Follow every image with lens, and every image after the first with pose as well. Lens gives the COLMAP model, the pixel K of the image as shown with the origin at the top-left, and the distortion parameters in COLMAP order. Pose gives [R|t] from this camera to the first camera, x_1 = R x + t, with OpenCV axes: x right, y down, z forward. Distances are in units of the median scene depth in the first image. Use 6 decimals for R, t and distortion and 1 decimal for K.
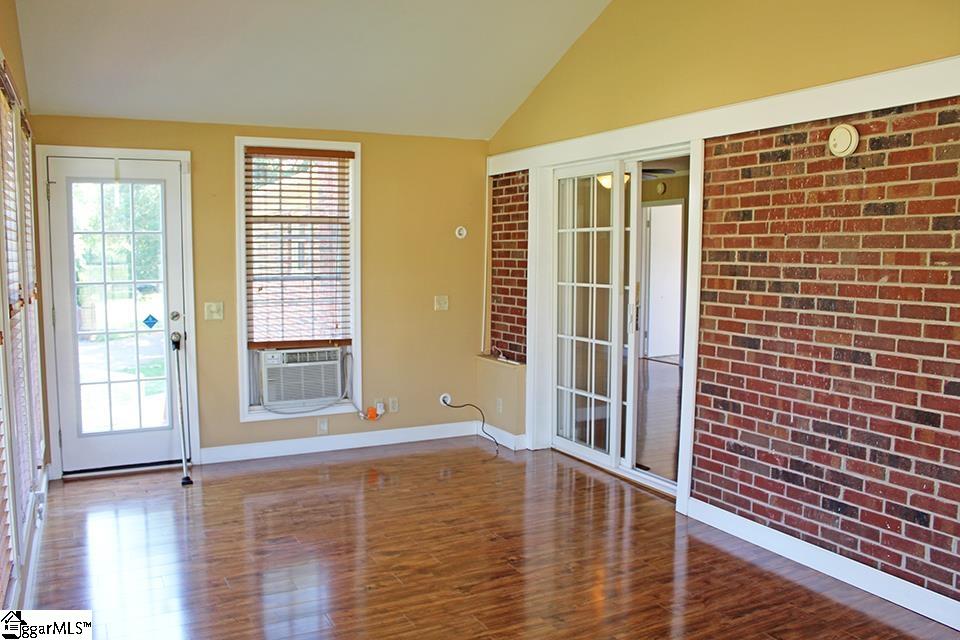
lens RADIAL K [[803.4, 0, 478.0], [0, 803.4, 323.4], [0, 0, 1]] dist [-0.140851, 0.109974]
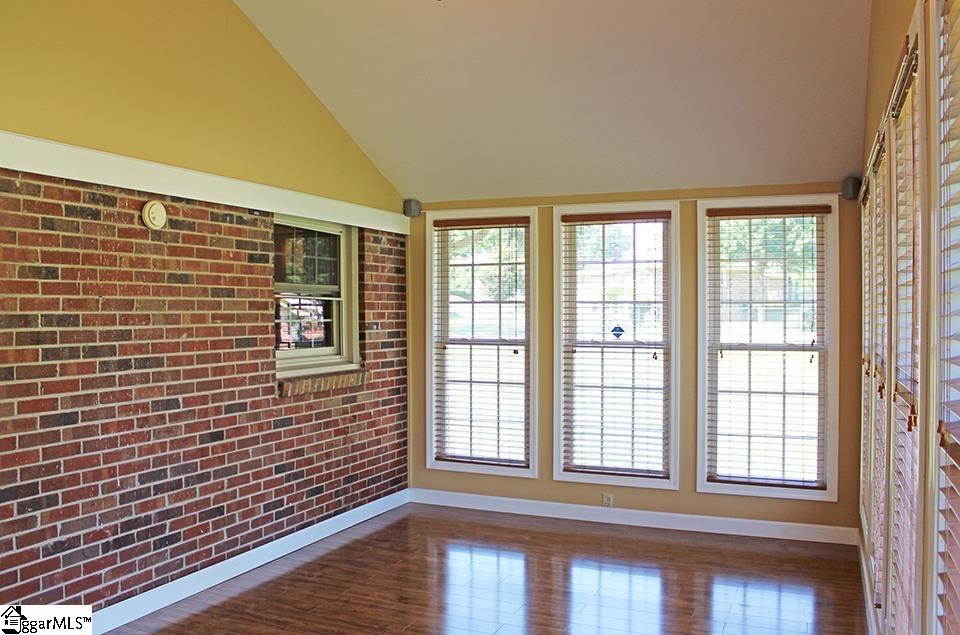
lens RADIAL K [[798.4, 0, 479.4], [0, 798.4, 316.6], [0, 0, 1]] dist [-0.058204, 0.005373]
pose [[-0.624794, -0.009544, 0.780731, -0.680821], [0.066553, 0.995635, 0.065431, -0.125995], [-0.777948, 0.092841, -0.621432, 1.291655]]
